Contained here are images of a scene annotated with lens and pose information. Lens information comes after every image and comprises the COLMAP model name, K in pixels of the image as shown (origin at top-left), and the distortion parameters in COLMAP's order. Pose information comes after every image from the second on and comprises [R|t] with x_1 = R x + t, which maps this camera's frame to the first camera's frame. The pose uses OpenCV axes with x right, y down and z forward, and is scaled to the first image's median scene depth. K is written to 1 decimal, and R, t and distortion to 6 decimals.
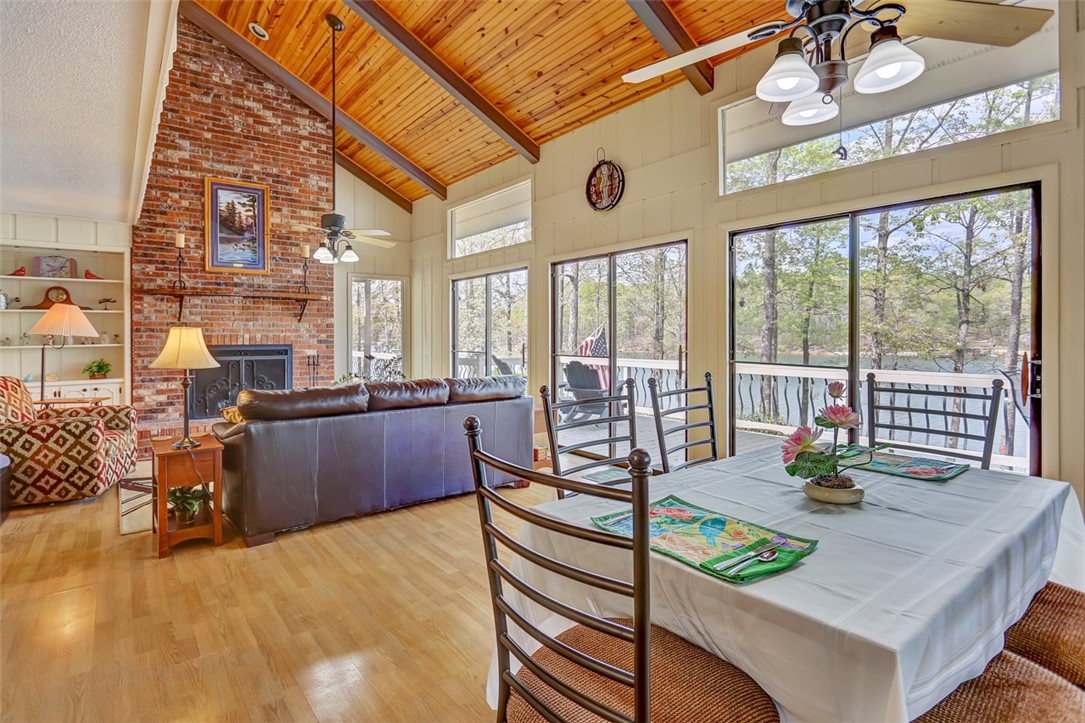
lens RADIAL K [[537.6, 0, 537.9], [0, 537.6, 335.6], [0, 0, 1]] dist [-0.012893, 0.001948]
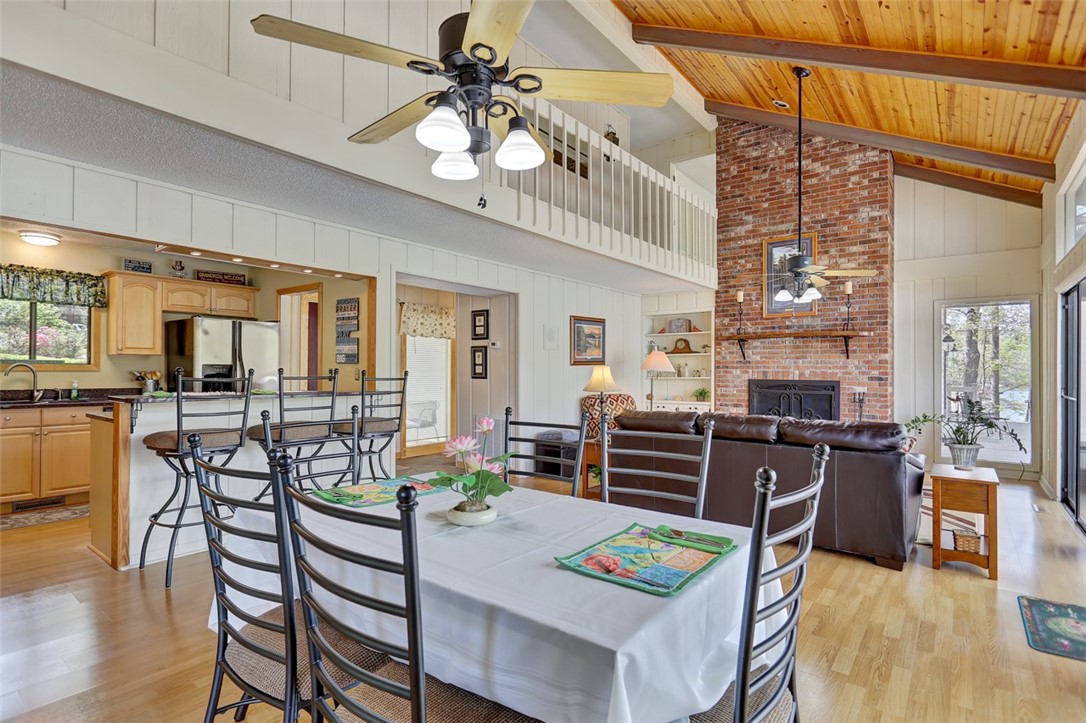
lens RADIAL K [[538.1, 0, 541.1], [0, 538.1, 366.7], [0, 0, 1]] dist [-0.012893, 0.001948]
pose [[0.229611, -0.002393, -0.973279, 0.435146], [-0.006990, 0.999967, -0.004107, -0.002476], [0.973257, 0.007746, 0.229587, 0.230114]]
